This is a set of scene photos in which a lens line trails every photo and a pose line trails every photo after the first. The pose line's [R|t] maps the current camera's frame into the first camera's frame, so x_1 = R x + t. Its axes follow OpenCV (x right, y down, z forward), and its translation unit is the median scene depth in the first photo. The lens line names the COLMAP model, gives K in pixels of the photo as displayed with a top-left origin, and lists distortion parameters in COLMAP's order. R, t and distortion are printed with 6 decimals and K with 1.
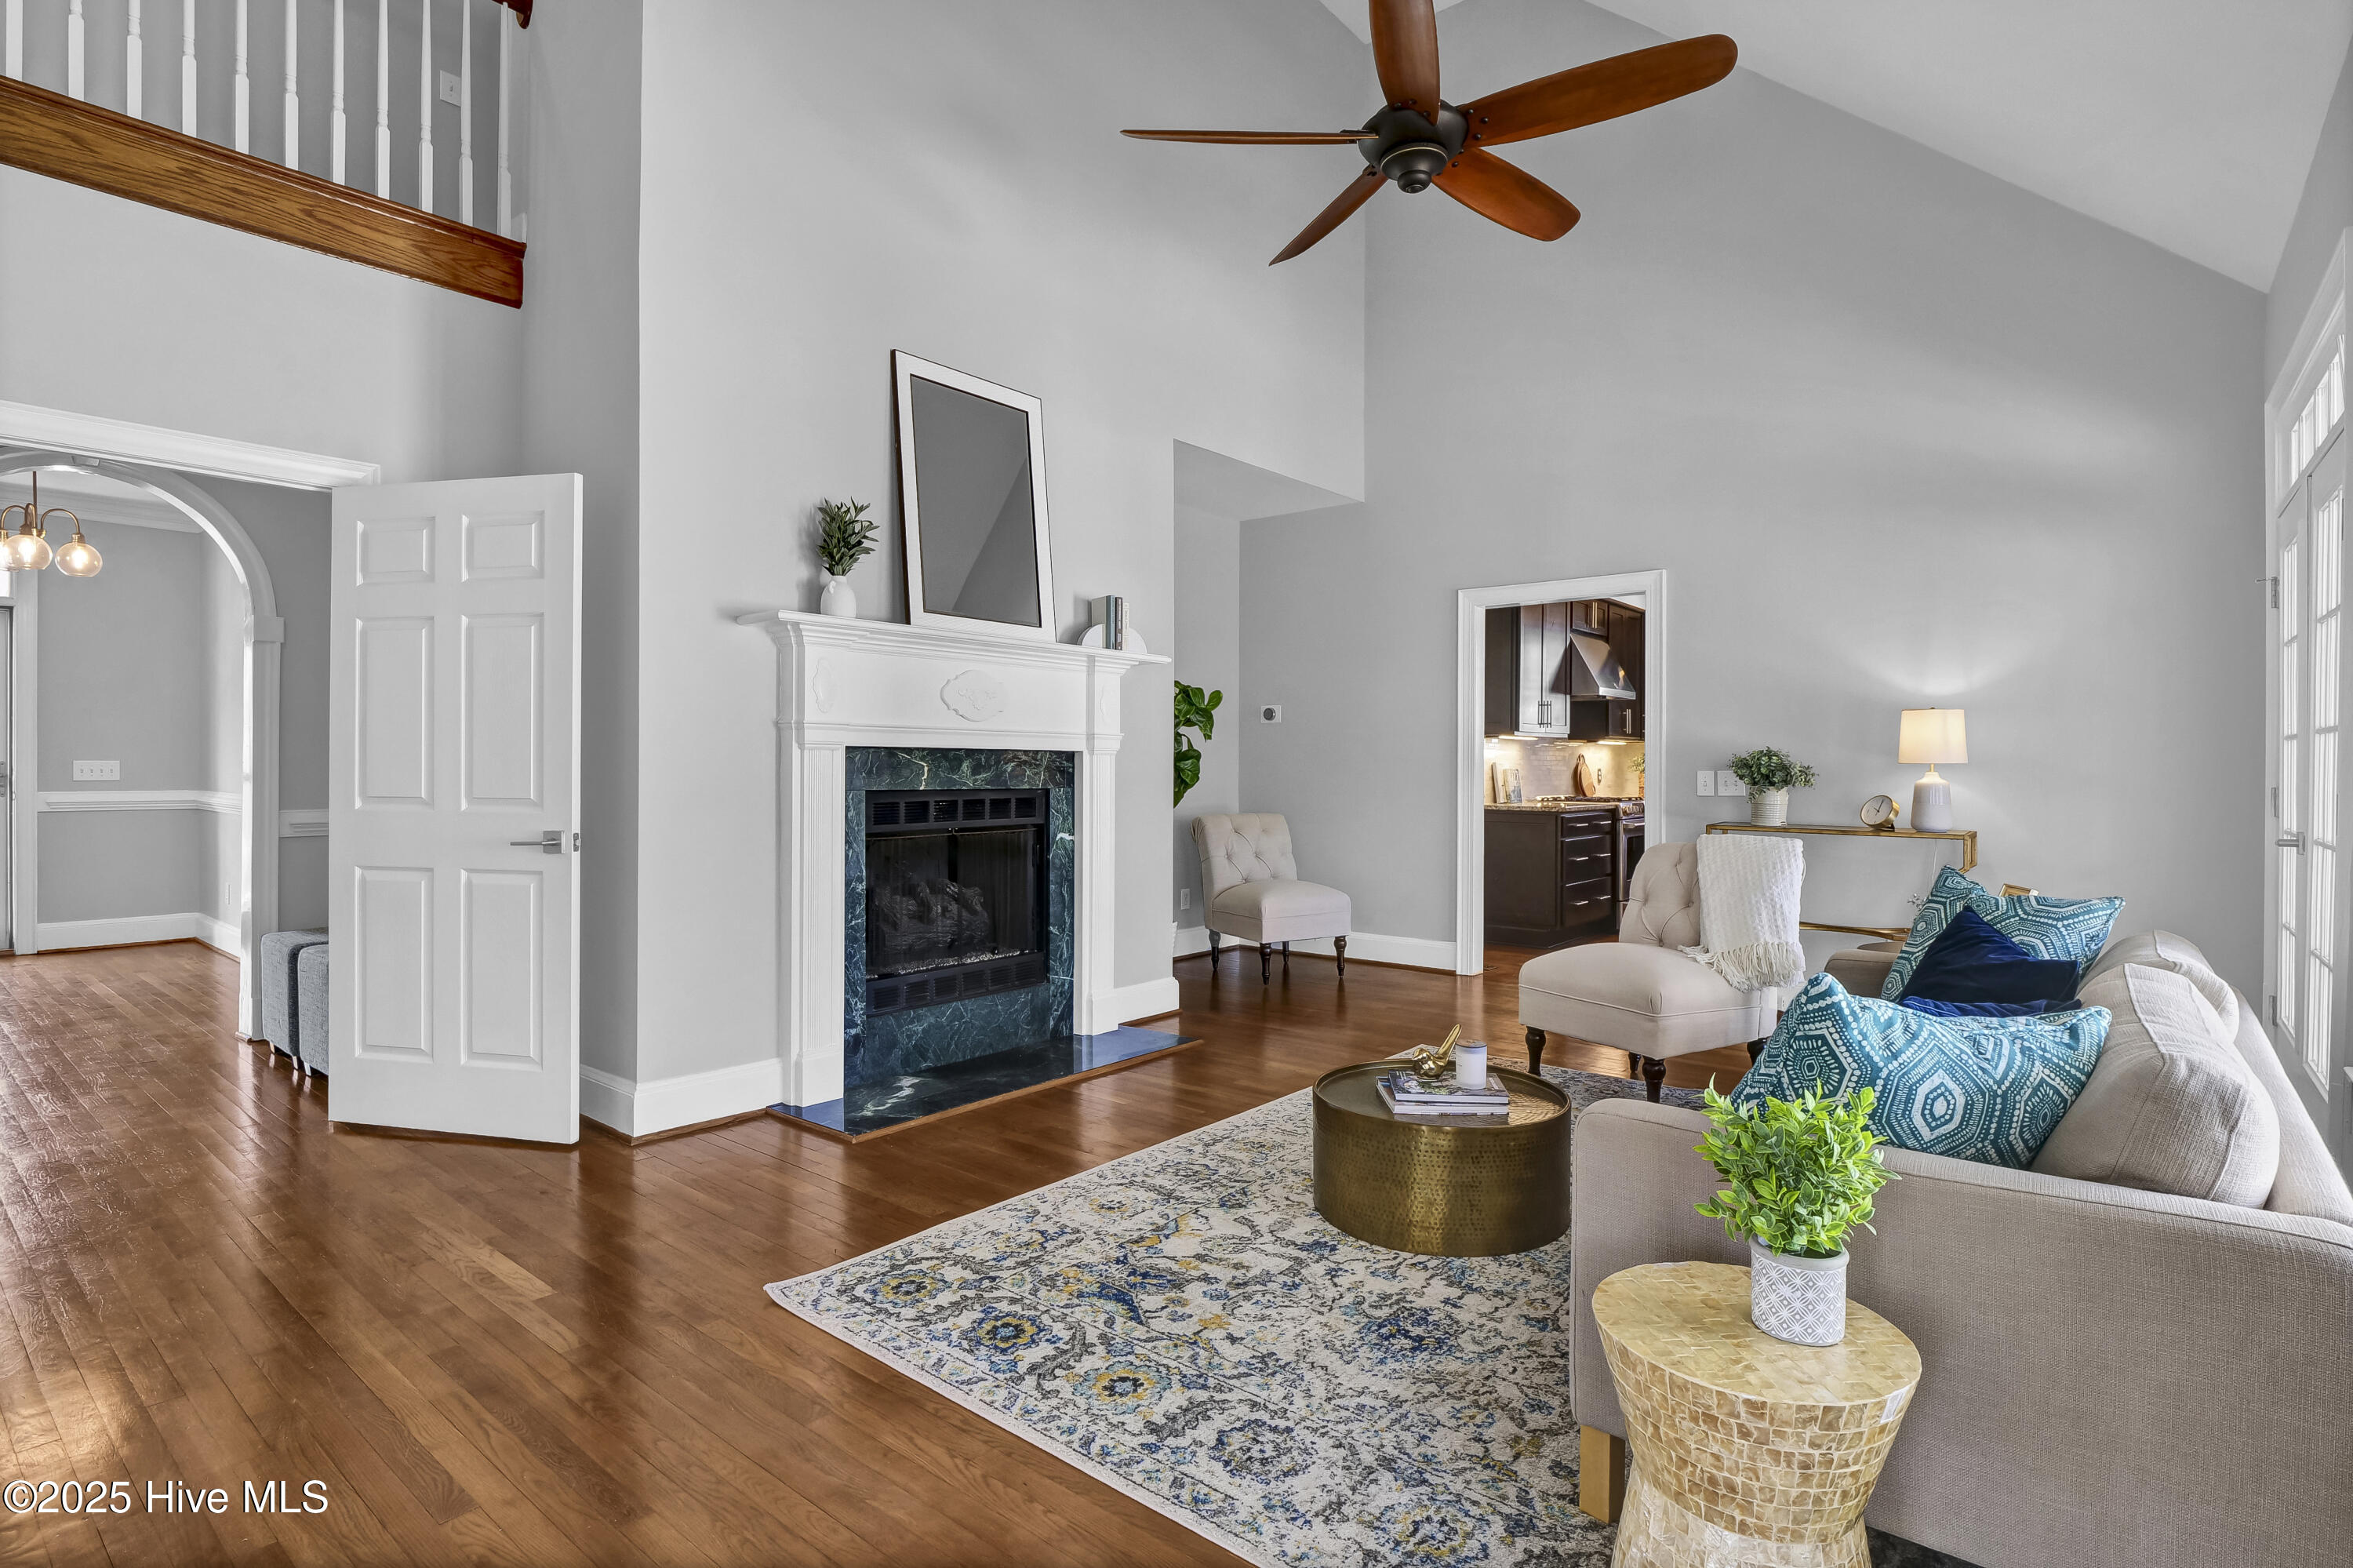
lens RADIAL K [[1162.4, 0, 1177.3], [0, 1162.4, 777.6], [0, 0, 1]] dist [-0.000111, -0.000028]
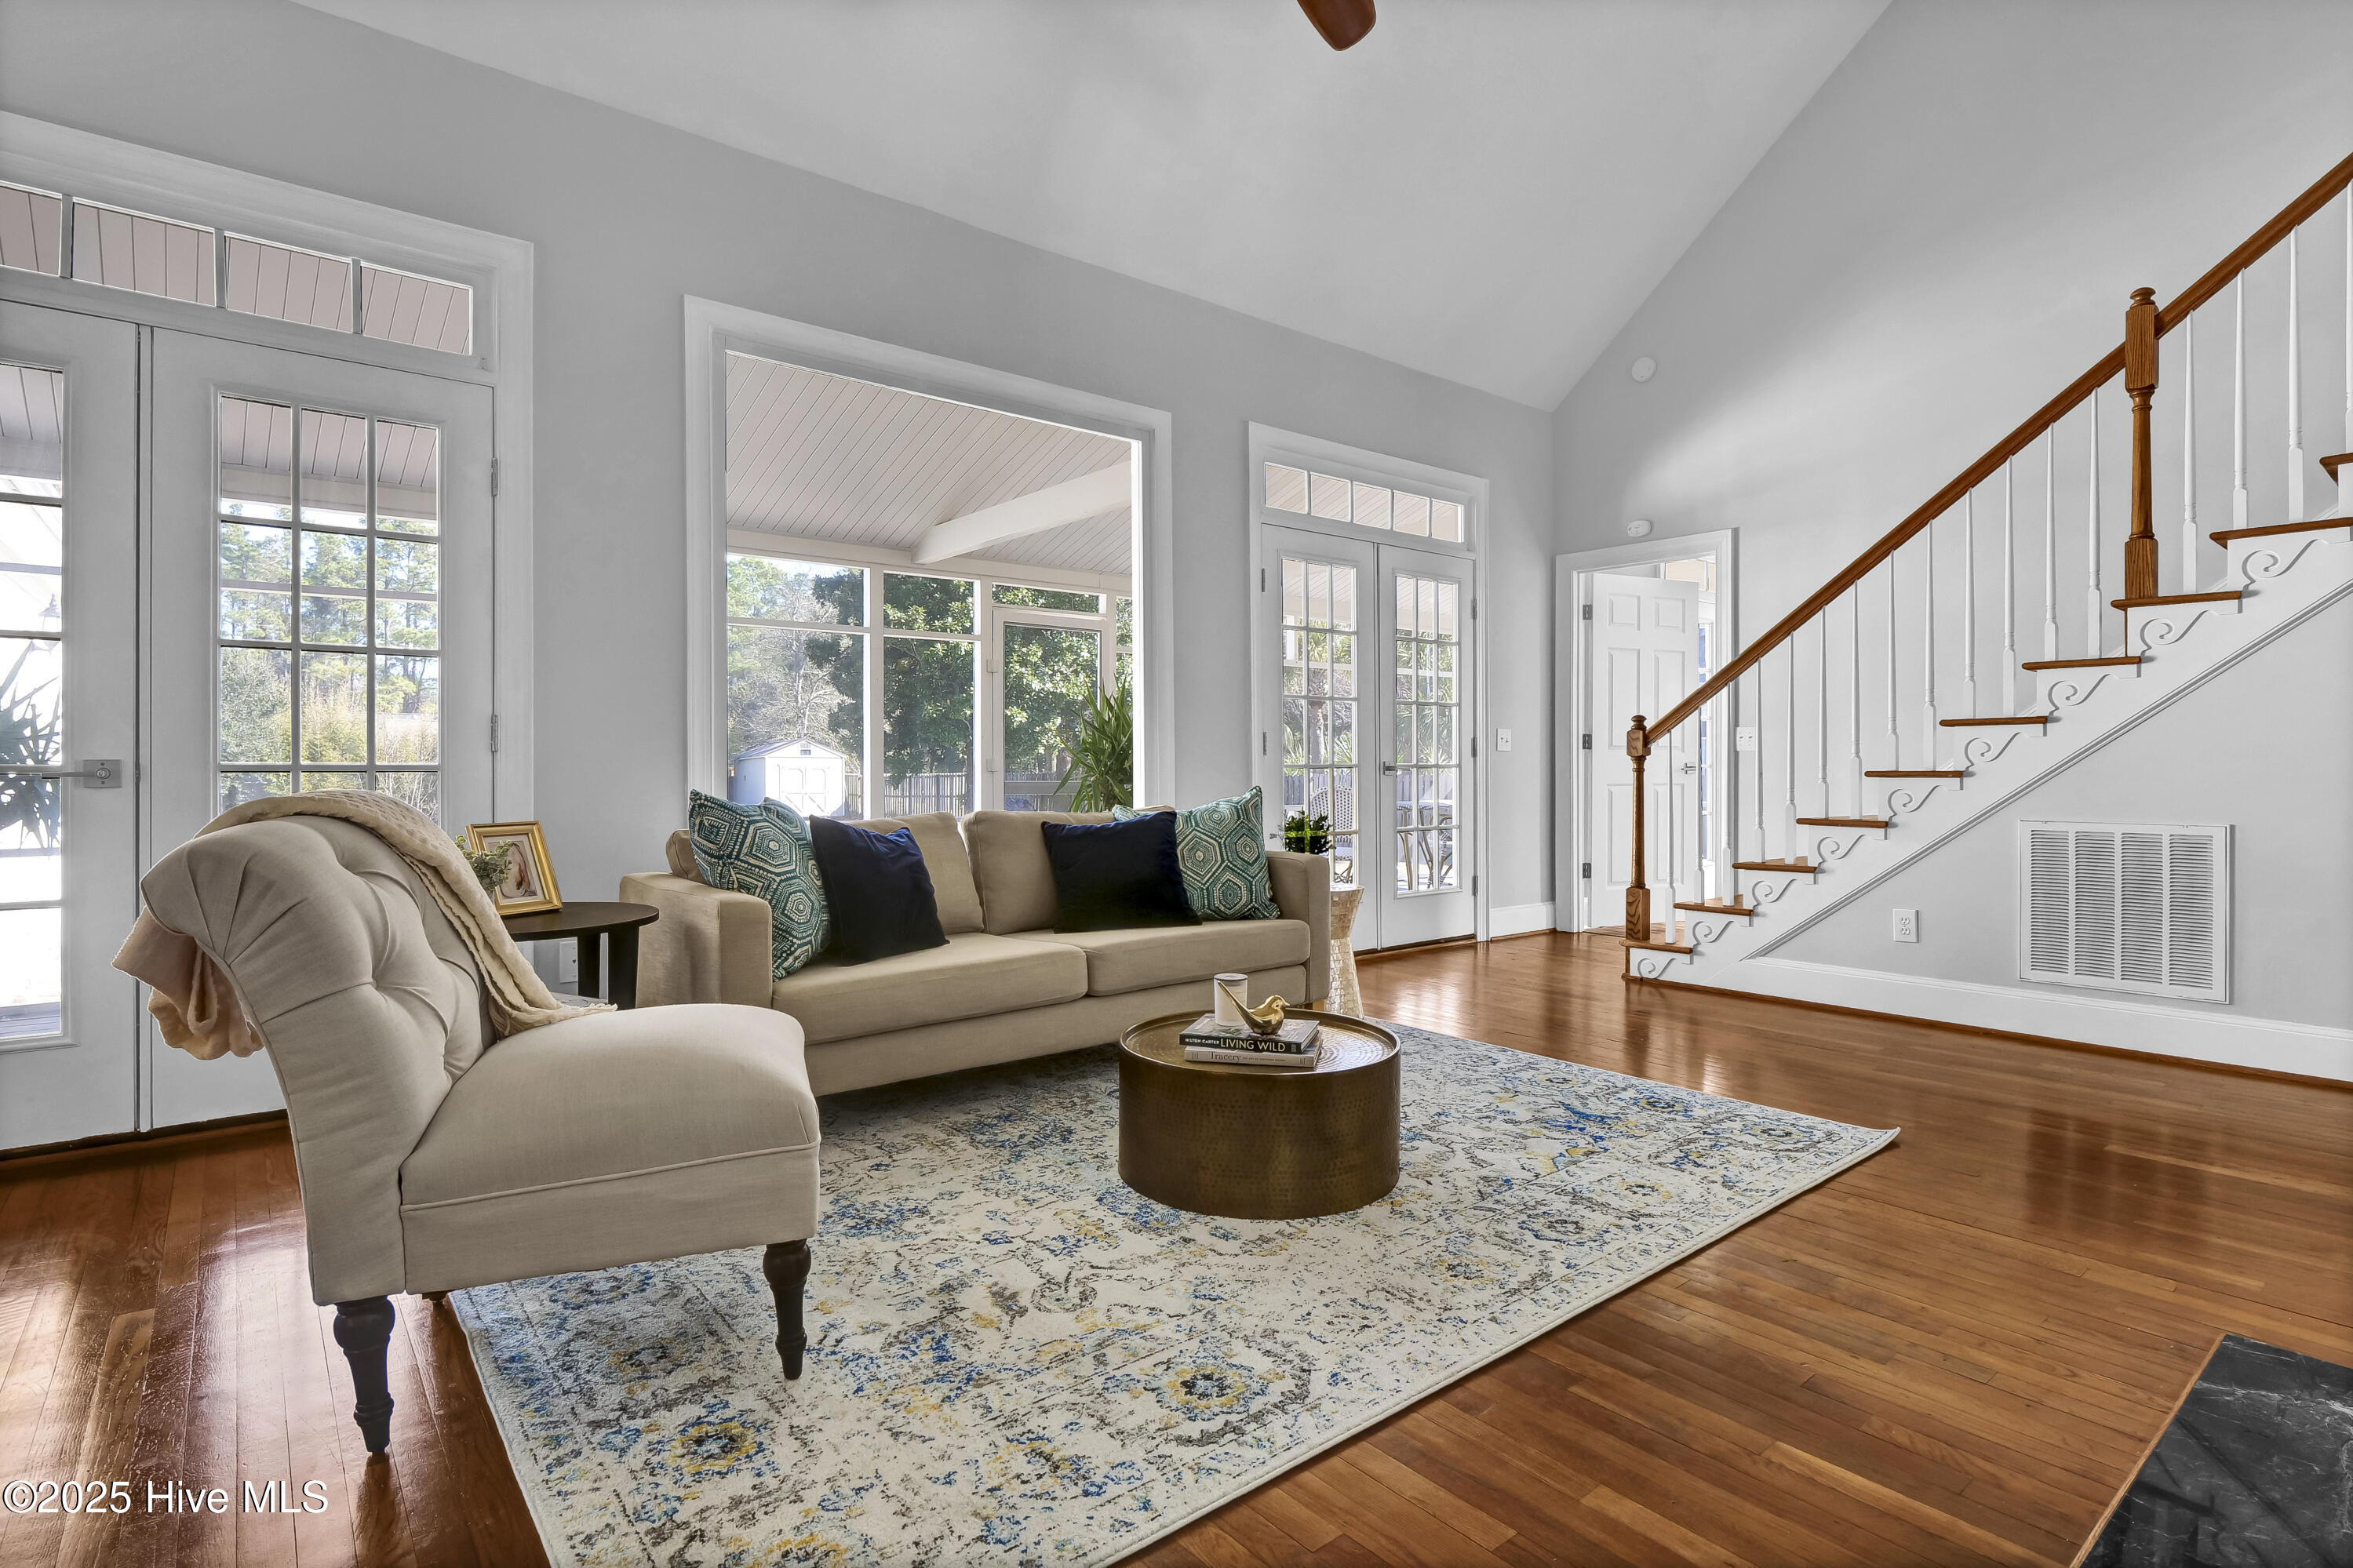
lens RADIAL K [[1162.2, 0, 1175.0], [0, 1162.2, 768.1], [0, 0, 1]] dist [-0.000111, -0.000028]
pose [[-0.980181, -0.006647, 0.197990, 0.120148], [-0.004298, 0.999915, 0.012294, 0.052677], [-0.198055, 0.011199, -0.980127, 2.027246]]
